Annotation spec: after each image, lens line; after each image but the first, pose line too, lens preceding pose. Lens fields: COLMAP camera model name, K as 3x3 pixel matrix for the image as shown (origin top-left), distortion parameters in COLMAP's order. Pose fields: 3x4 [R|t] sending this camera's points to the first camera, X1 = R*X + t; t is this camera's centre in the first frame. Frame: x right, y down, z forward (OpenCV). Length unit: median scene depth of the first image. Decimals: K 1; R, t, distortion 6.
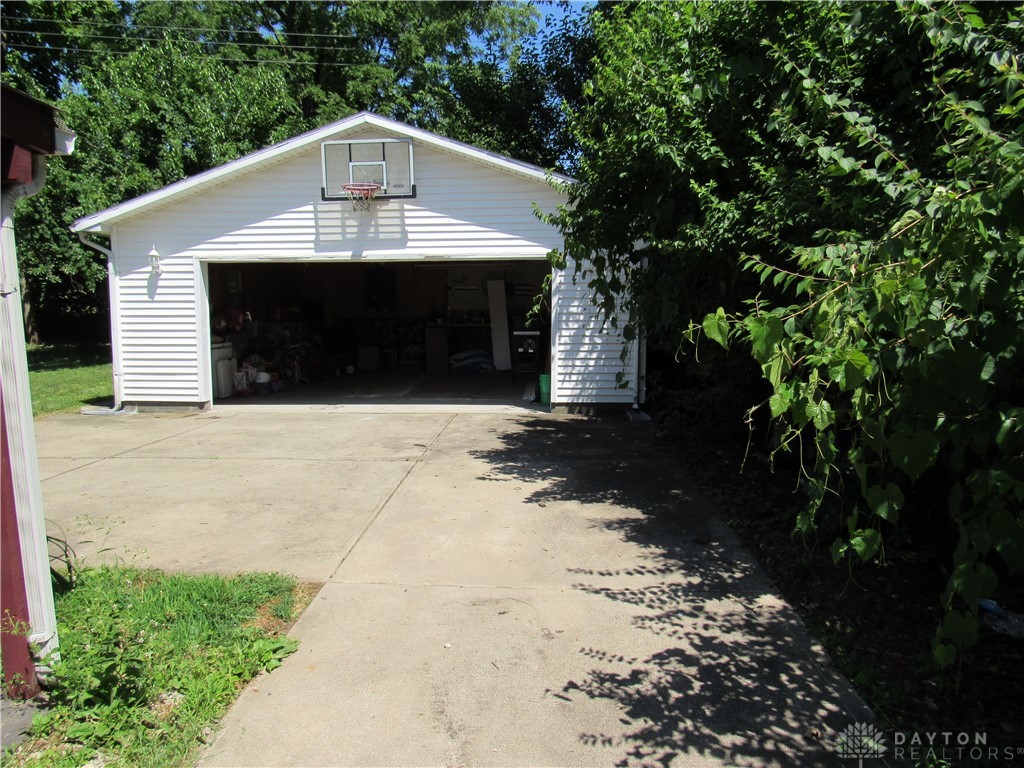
lens RADIAL K [[734.3, 0, 510.1], [0, 734.3, 385.2], [0, 0, 1]] dist [-0.023222, 0.003512]
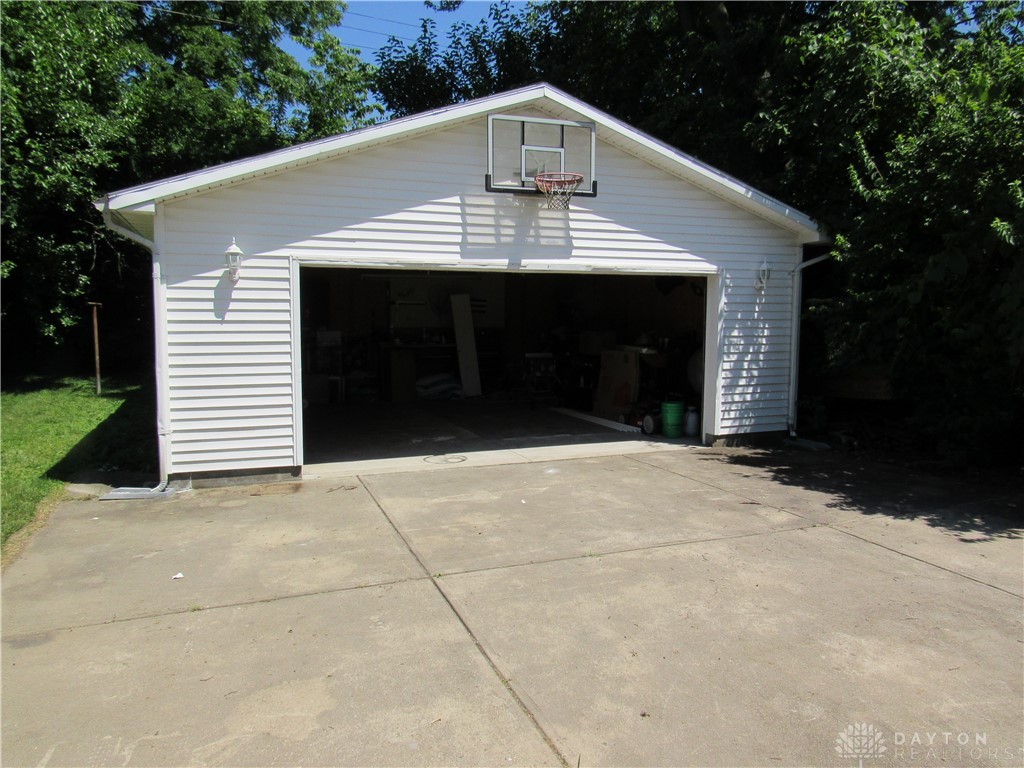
lens RADIAL K [[734.3, 0, 510.1], [0, 734.3, 385.2], [0, 0, 1]] dist [-0.023222, 0.003512]
pose [[0.908038, -0.034404, 0.417473, -0.546947], [0.041114, 0.999129, -0.007088, -0.042157], [-0.416866, 0.023600, 0.908662, 0.290877]]
